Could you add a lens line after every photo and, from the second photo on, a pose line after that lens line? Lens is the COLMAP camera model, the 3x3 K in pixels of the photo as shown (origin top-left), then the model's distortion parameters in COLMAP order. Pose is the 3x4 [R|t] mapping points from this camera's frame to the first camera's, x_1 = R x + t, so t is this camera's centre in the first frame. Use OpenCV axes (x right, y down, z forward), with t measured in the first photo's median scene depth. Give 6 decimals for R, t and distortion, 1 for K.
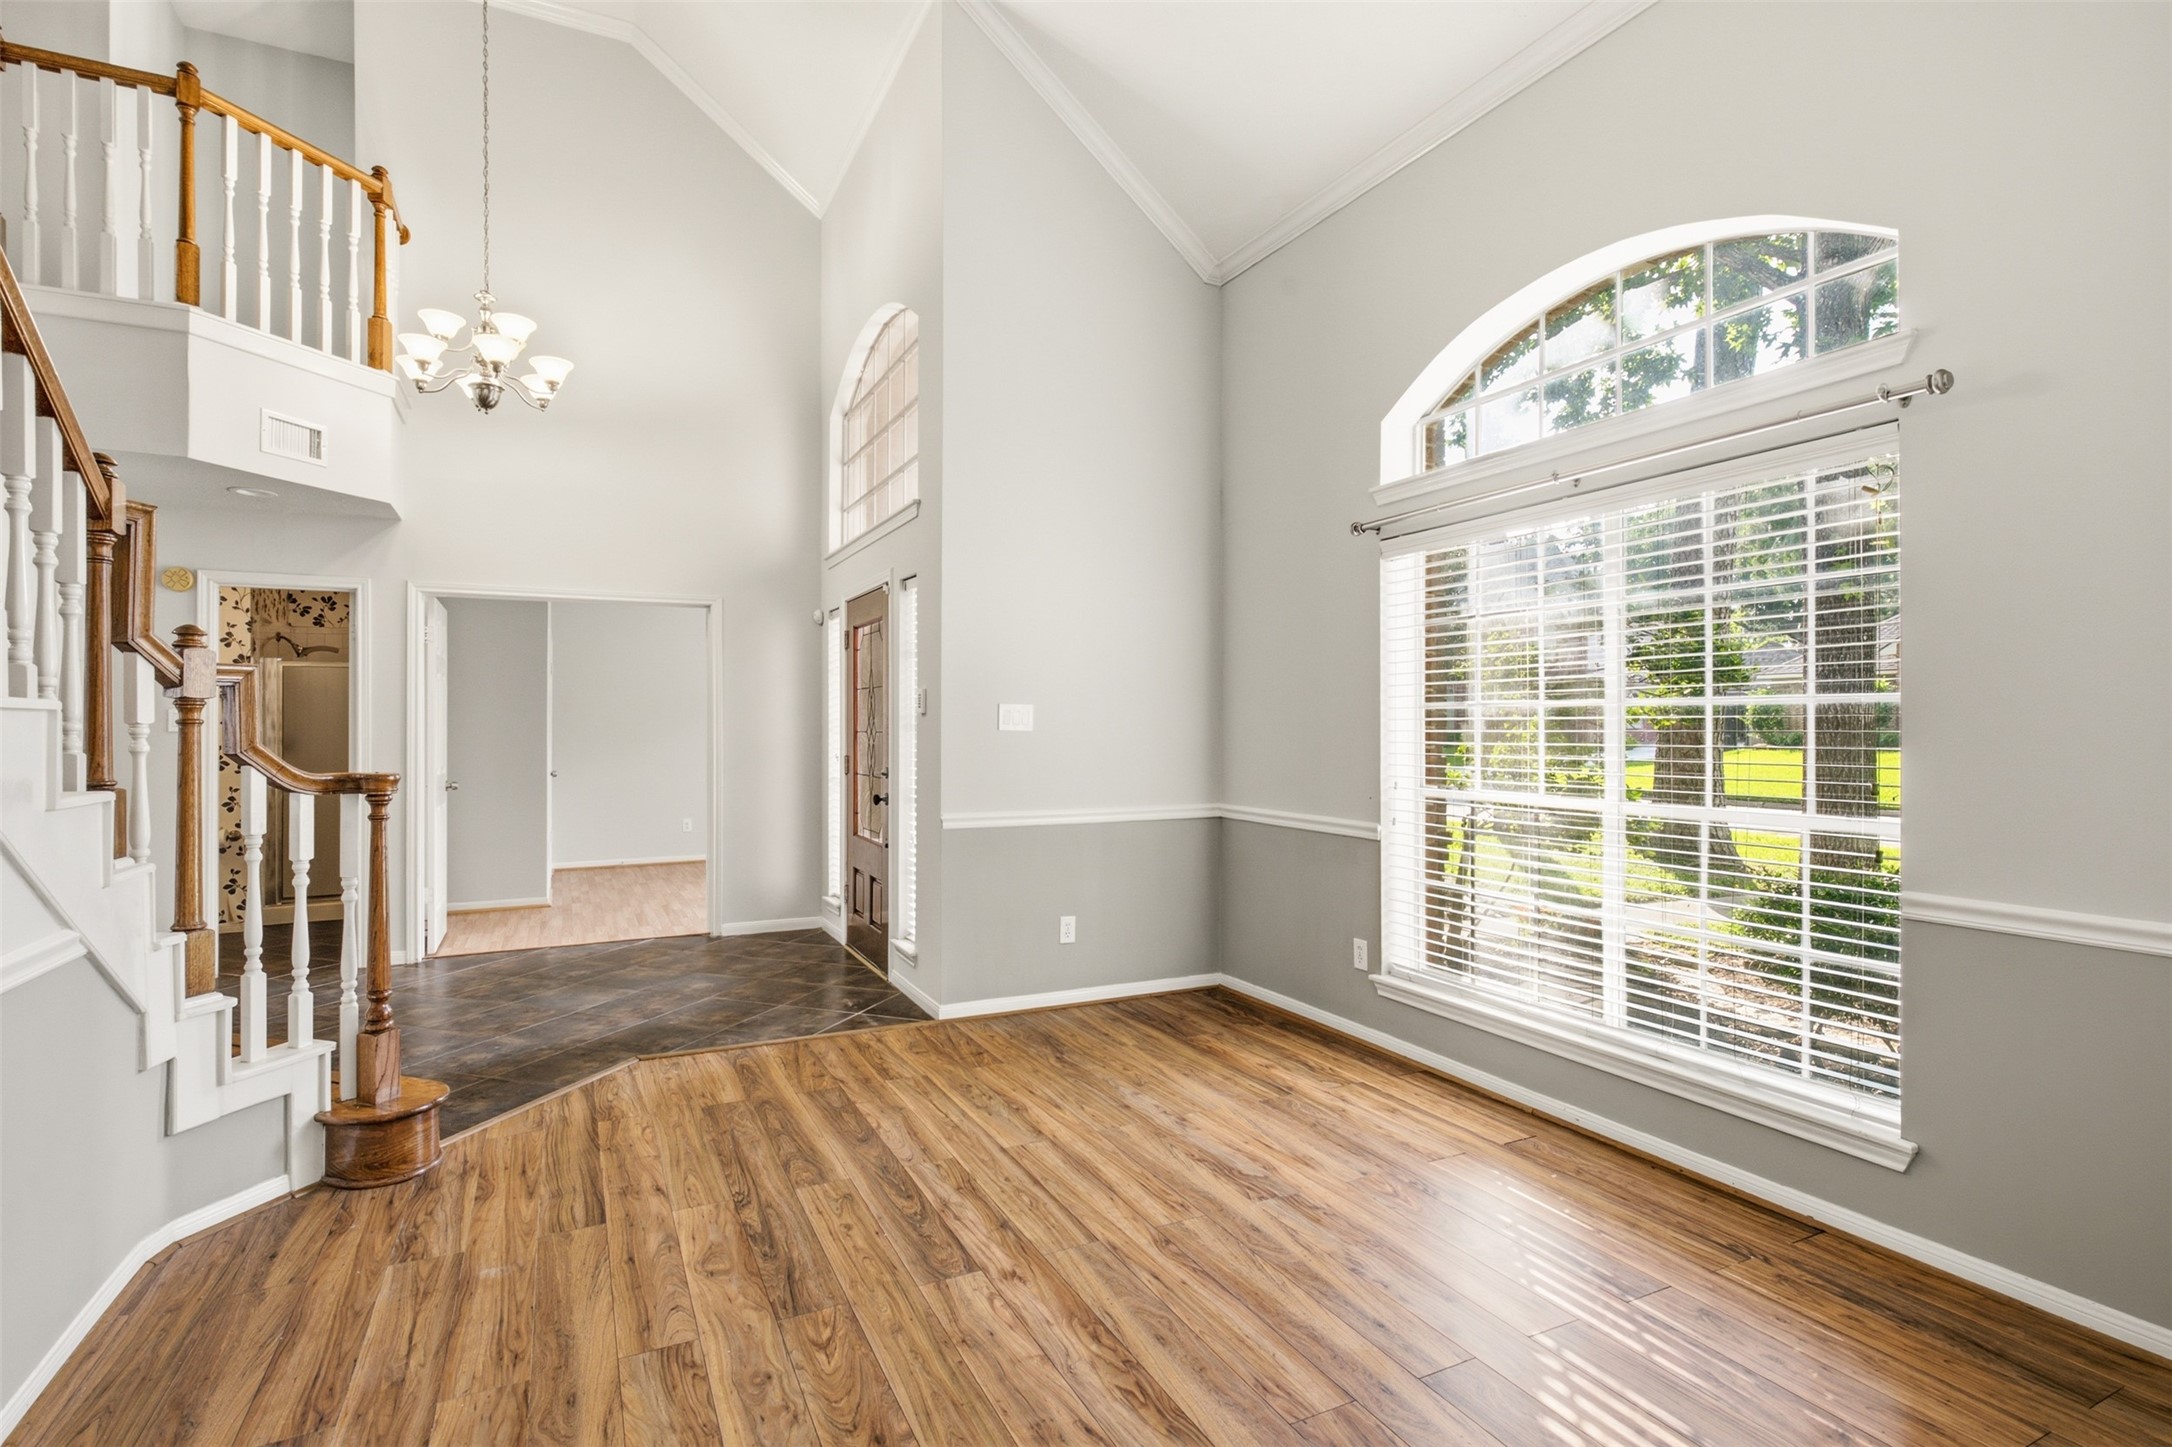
lens RADIAL K [[1010.6, 0, 1053.0], [0, 1010.6, 721.6], [0, 0, 1]] dist [-0.001134, 0.000174]
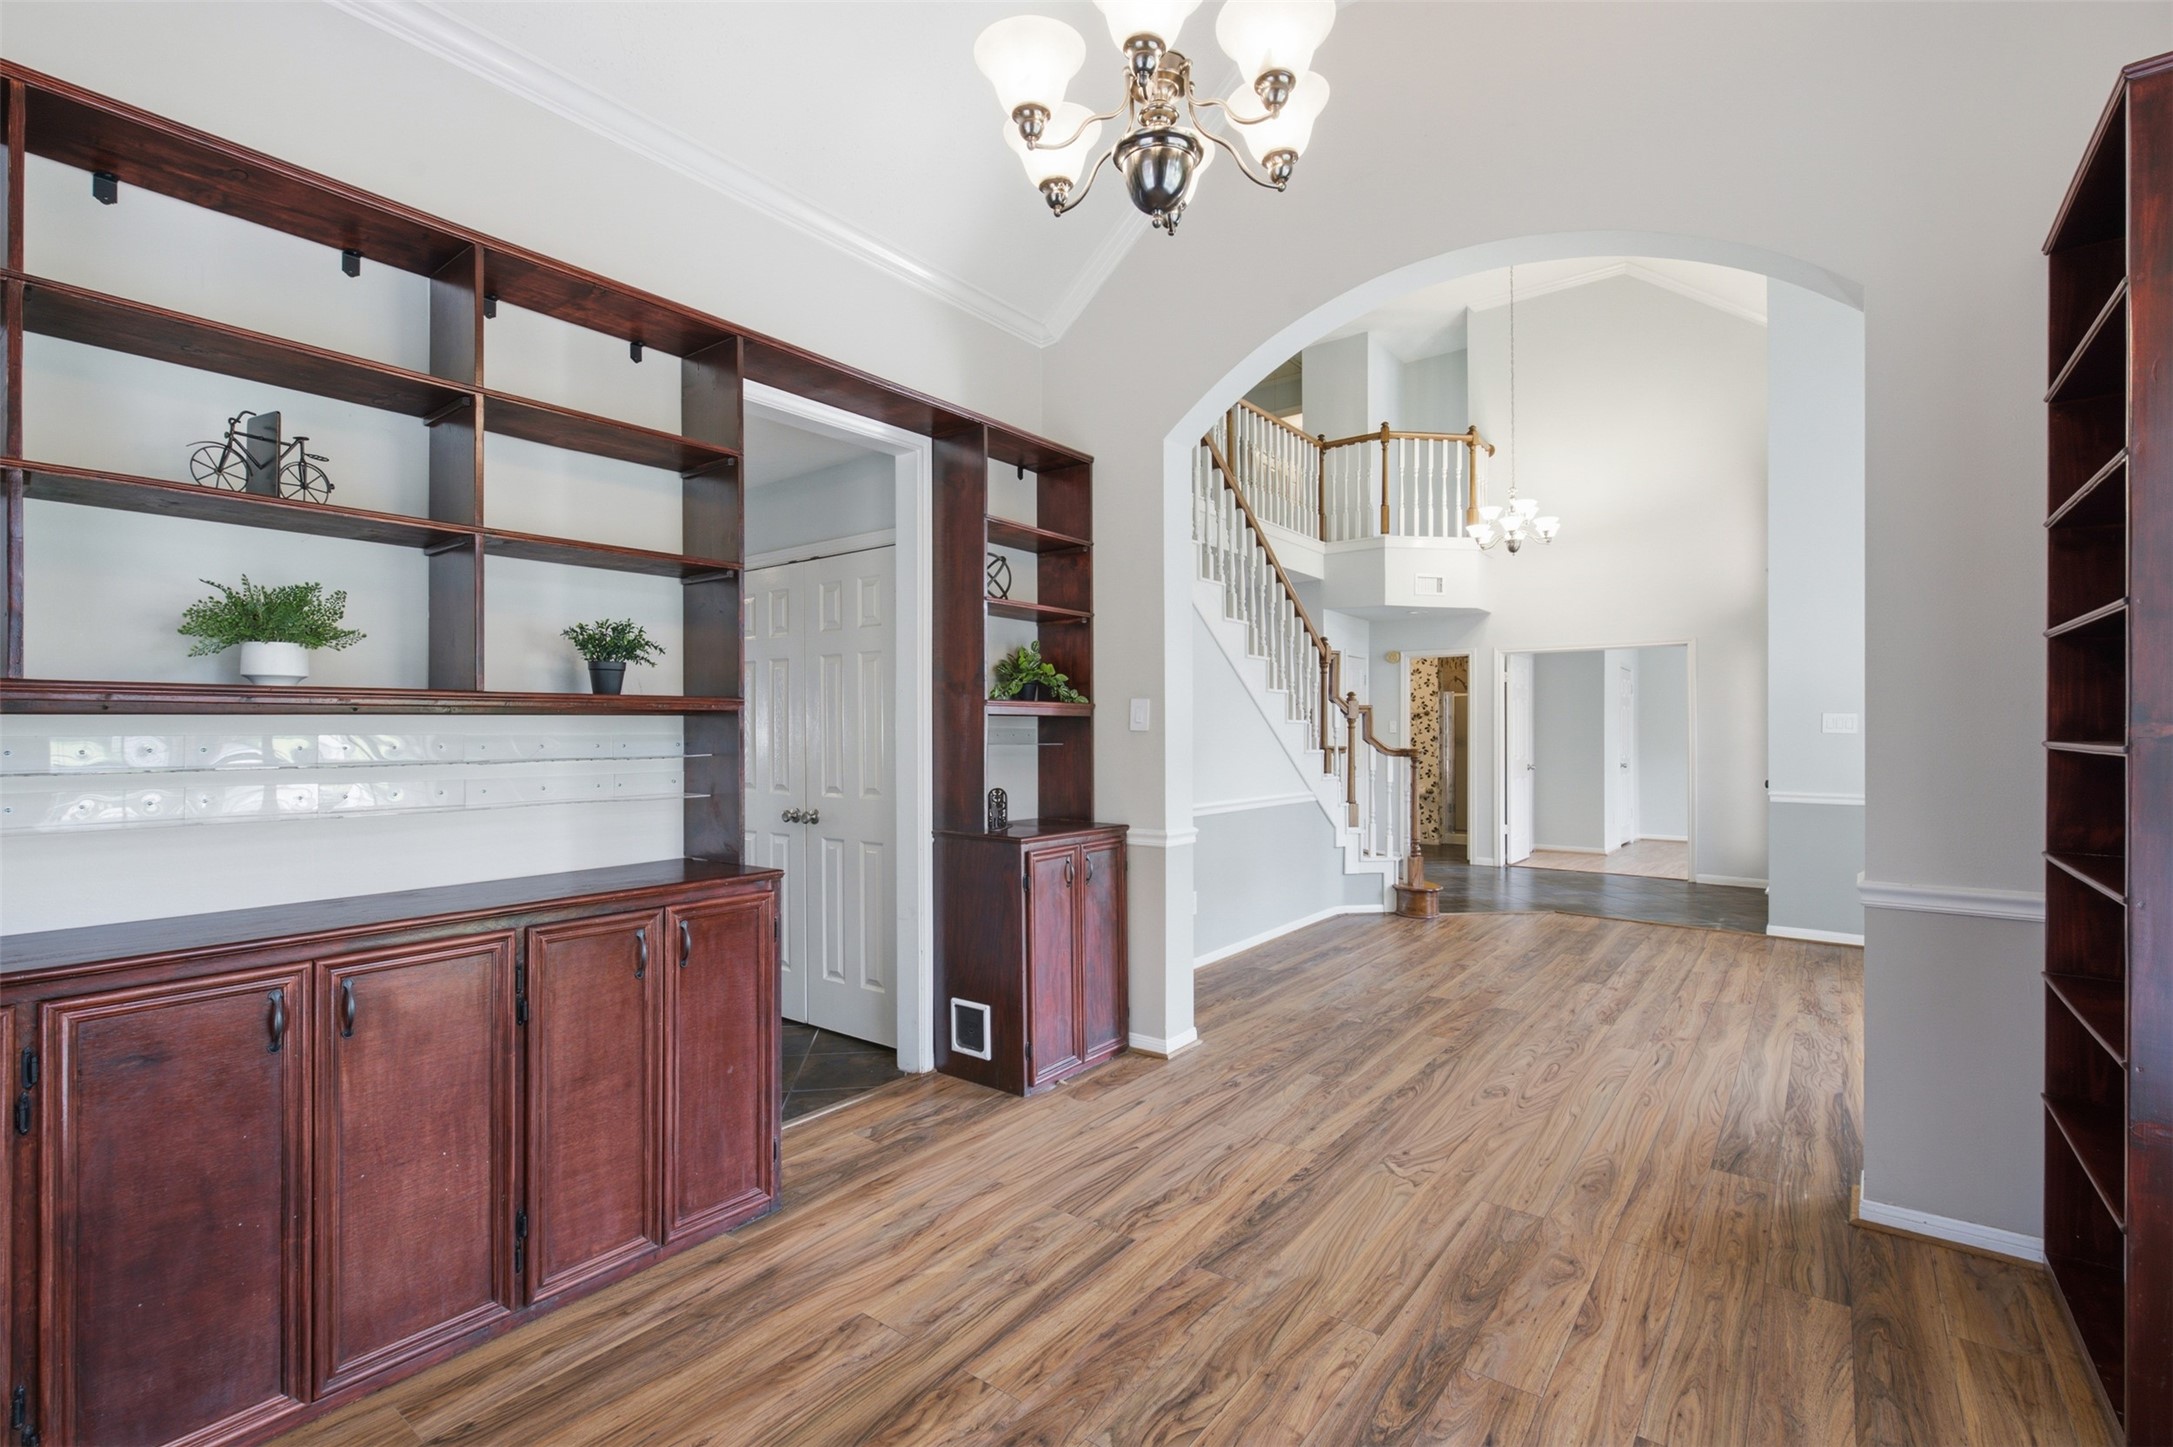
lens RADIAL K [[931.1, 0, 1093.8], [0, 931.1, 733.1], [0, 0, 1]] dist [0.001052, 0.000222]
pose [[0.446182, 0.001413, -0.894941, 1.000554], [0.001033, 0.999997, 0.002094, 0.009475], [0.894941, -0.001859, 0.446180, -0.688312]]
